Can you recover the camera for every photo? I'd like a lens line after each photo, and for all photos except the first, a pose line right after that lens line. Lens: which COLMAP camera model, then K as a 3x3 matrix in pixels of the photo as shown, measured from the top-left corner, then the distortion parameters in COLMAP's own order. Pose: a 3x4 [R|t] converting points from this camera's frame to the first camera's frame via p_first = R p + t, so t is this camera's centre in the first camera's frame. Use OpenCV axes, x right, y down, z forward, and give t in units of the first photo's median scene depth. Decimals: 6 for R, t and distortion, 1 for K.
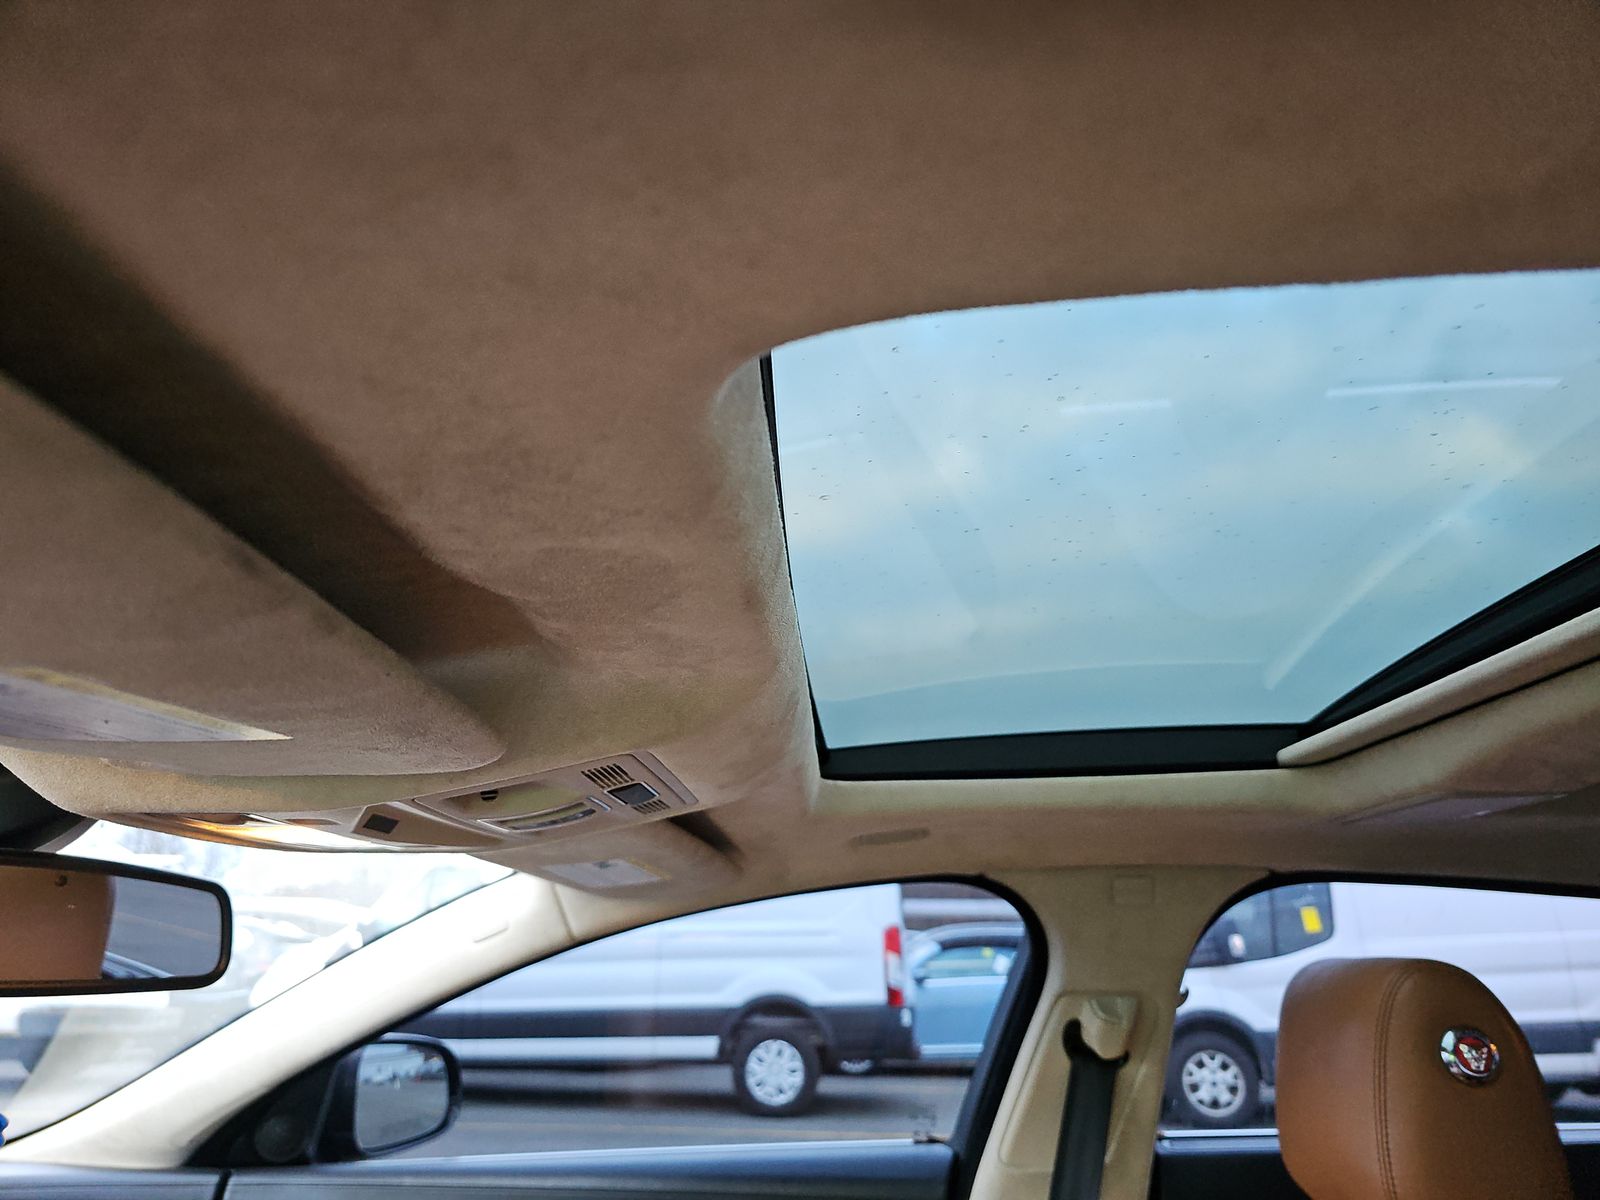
lens RADIAL K [[996.2, 0, 781.7], [0, 996.2, 603.7], [0, 0, 1]] dist [0.052341, -0.042881]
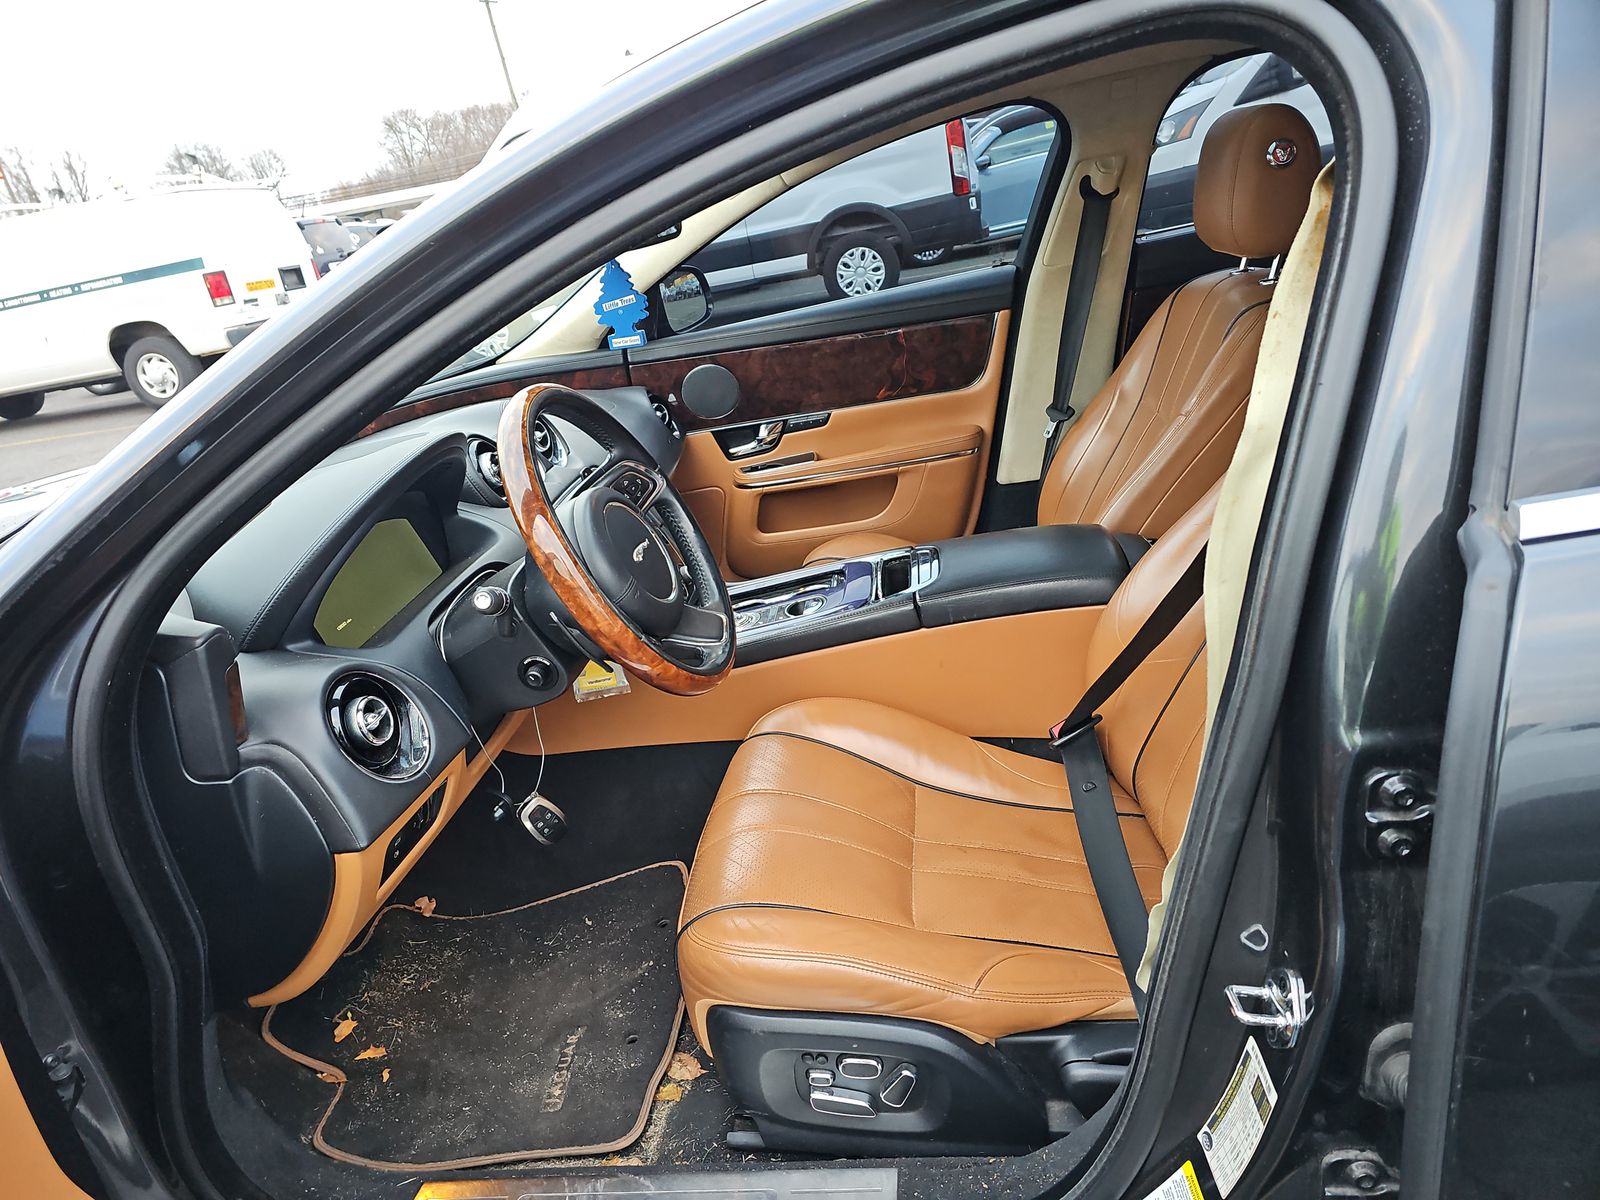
lens RADIAL K [[996.2, 0, 781.7], [0, 996.2, 603.7], [0, 0, 1]] dist [0.052341, -0.042881]
pose [[0.983058, -0.142692, -0.115048, -0.021226], [0.182923, 0.723803, 0.665318, -0.049749], [-0.011663, -0.675092, 0.737642, -0.126109]]
